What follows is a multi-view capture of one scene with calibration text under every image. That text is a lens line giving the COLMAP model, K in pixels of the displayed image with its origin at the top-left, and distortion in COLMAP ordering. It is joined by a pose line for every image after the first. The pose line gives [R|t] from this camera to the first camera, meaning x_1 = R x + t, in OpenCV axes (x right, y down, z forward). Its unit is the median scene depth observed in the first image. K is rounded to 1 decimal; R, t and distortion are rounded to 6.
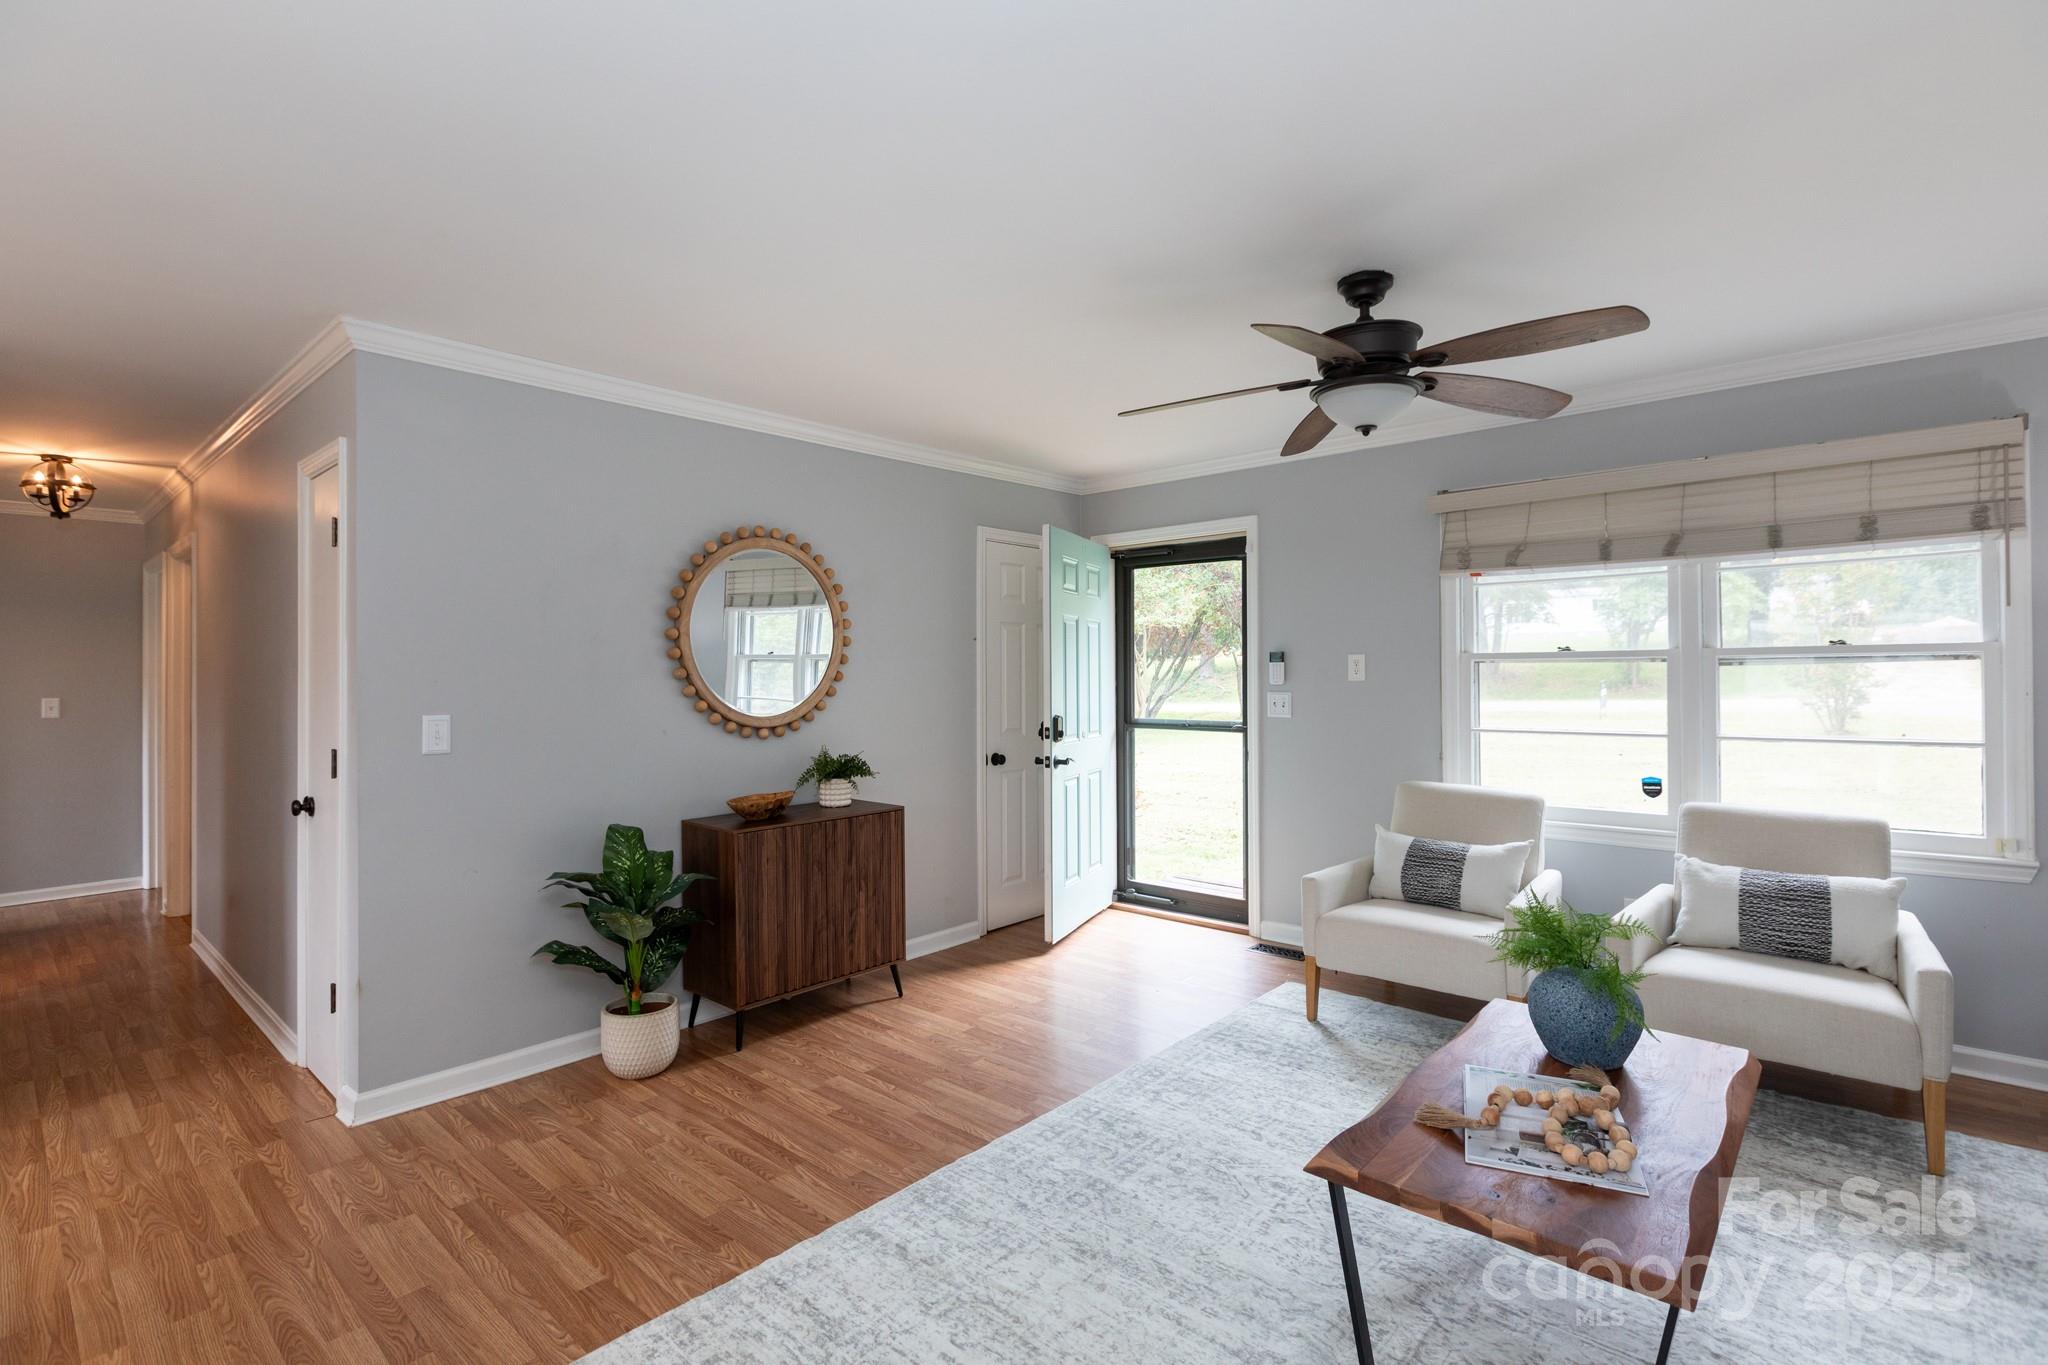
lens RADIAL K [[966.8, 0, 1017.3], [0, 966.8, 677.3], [0, 0, 1]] dist [-0.004582, -0.002091]
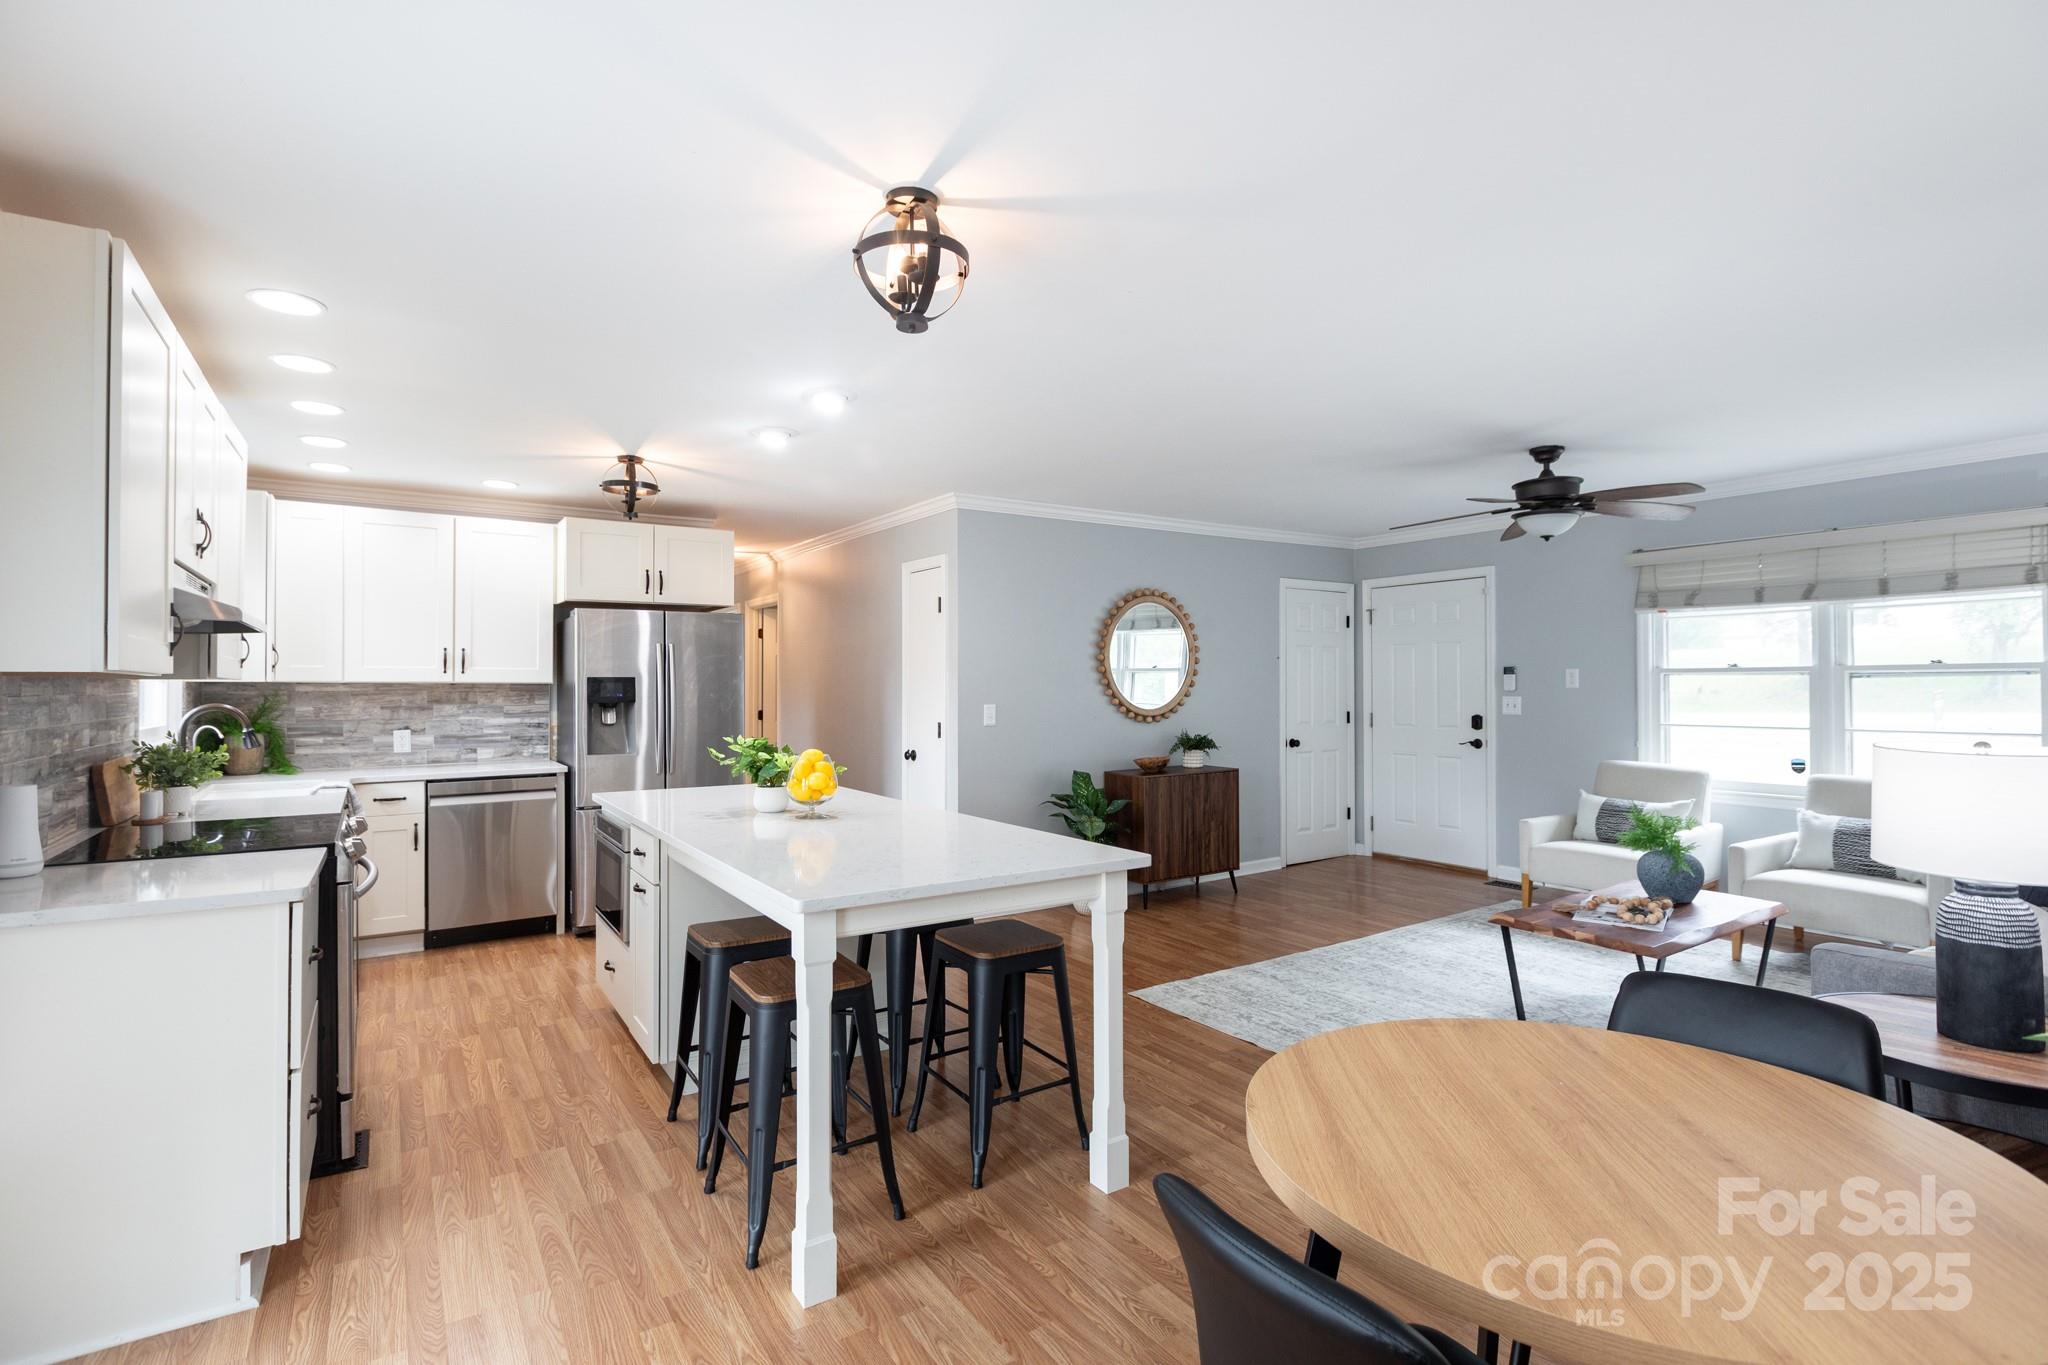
lens RADIAL K [[966.8, 0, 1017.3], [0, 966.8, 677.3], [0, 0, 1]] dist [-0.004582, -0.002091]
pose [[0.968422, 0.001532, -0.249311, -0.084340], [-0.003385, 0.999970, -0.007004, 0.000526], [0.249292, 0.007627, 0.968398, -0.640759]]
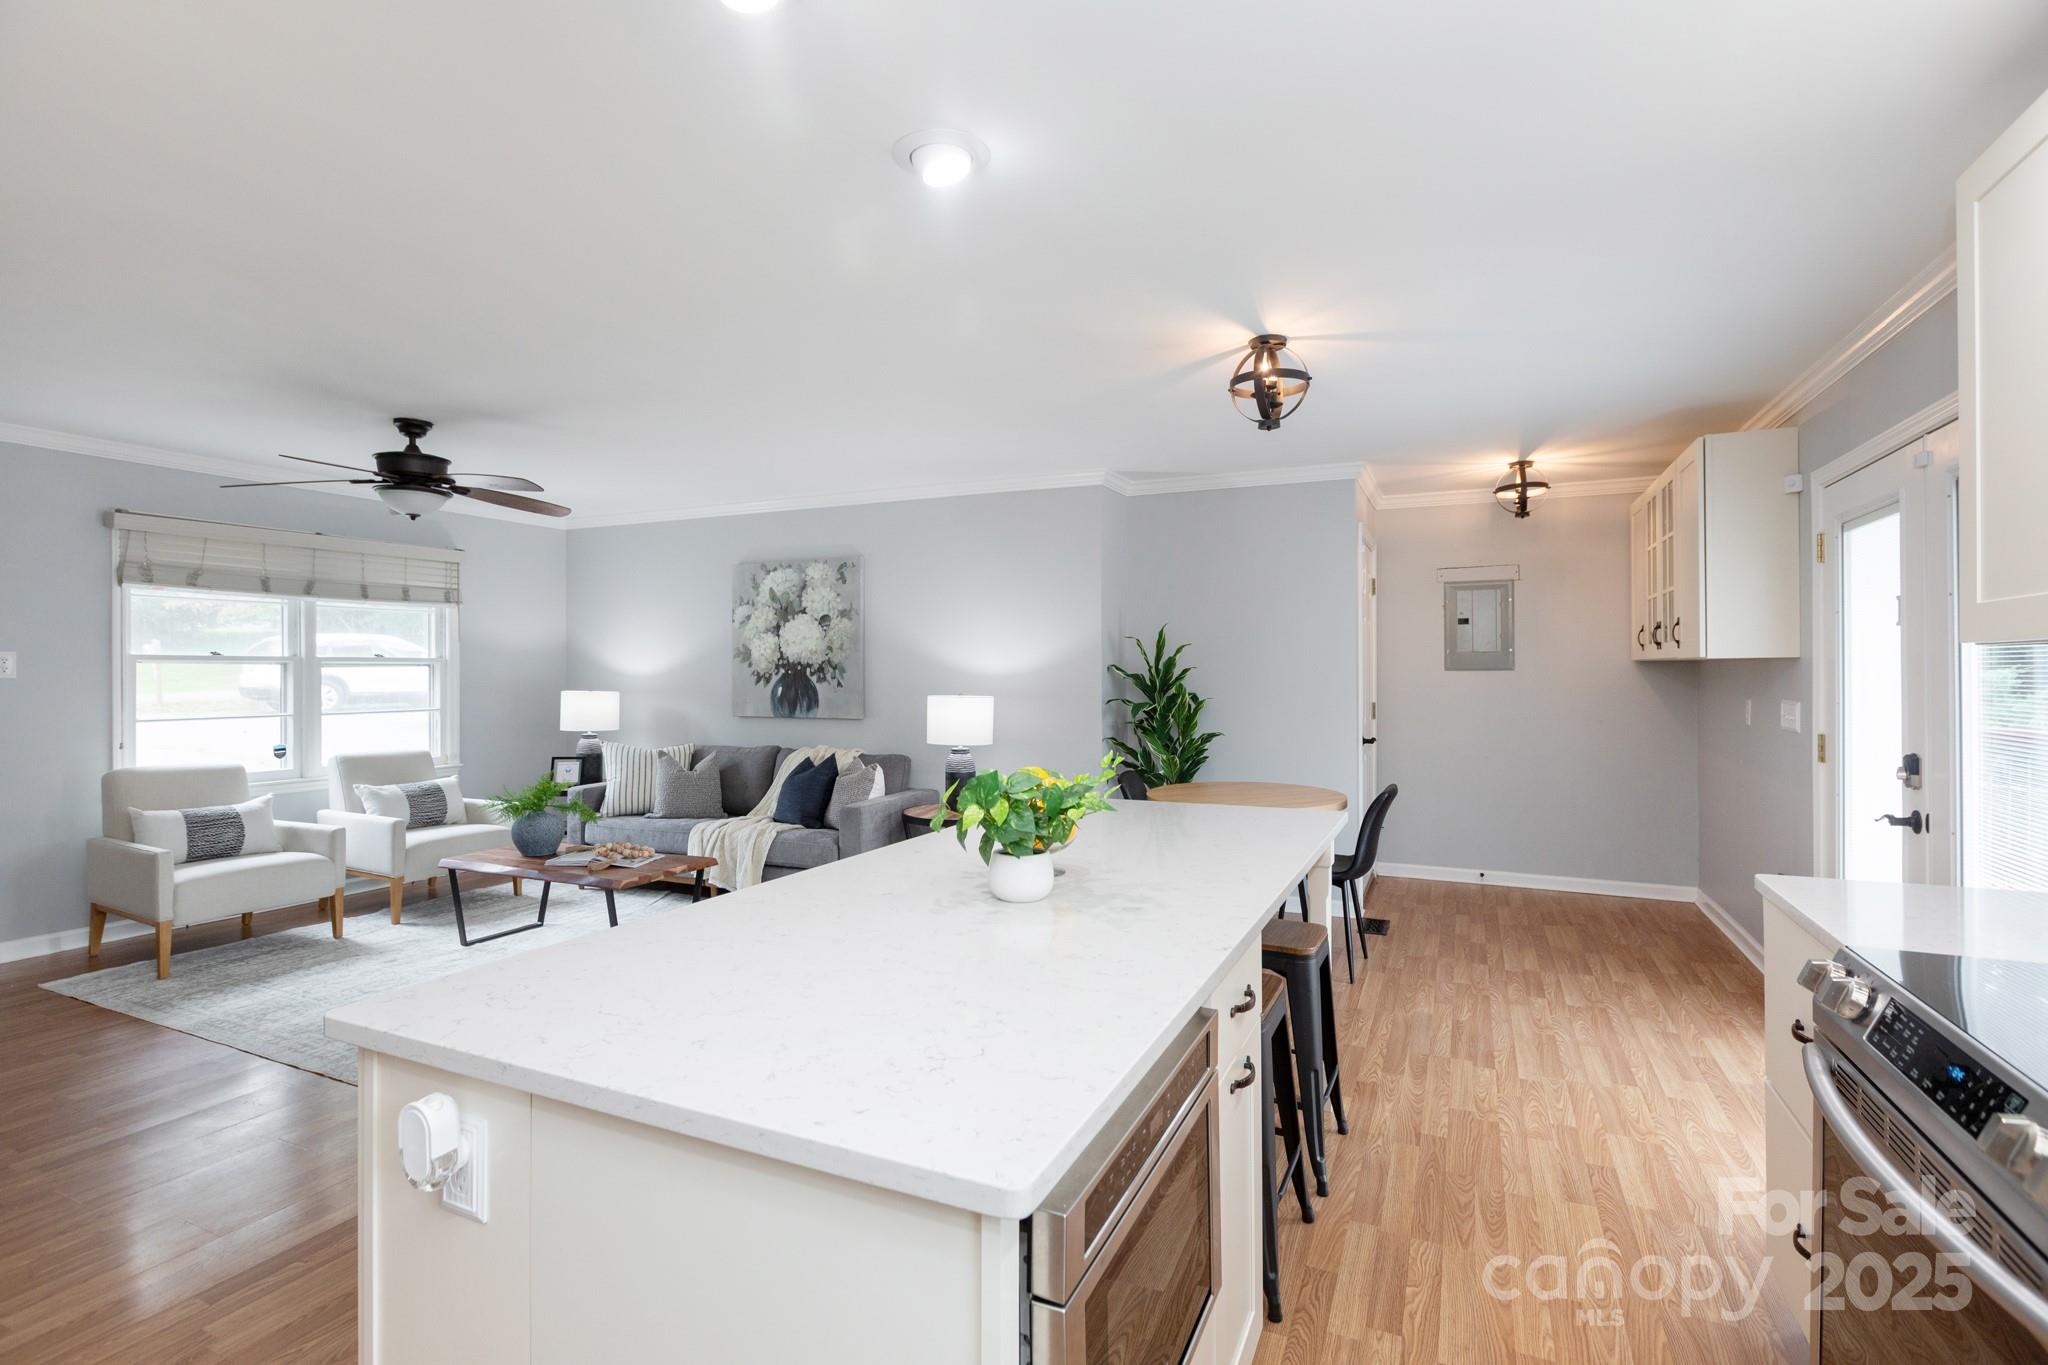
lens RADIAL K [[966.8, 0, 1017.3], [0, 966.8, 677.3], [0, 0, 1]] dist [-0.004582, -0.002091]
pose [[-0.300130, 0.004672, 0.953887, -1.090175], [0.005047, 0.999982, -0.003310, 0.013326], [-0.953885, 0.003821, -0.300148, 0.397951]]
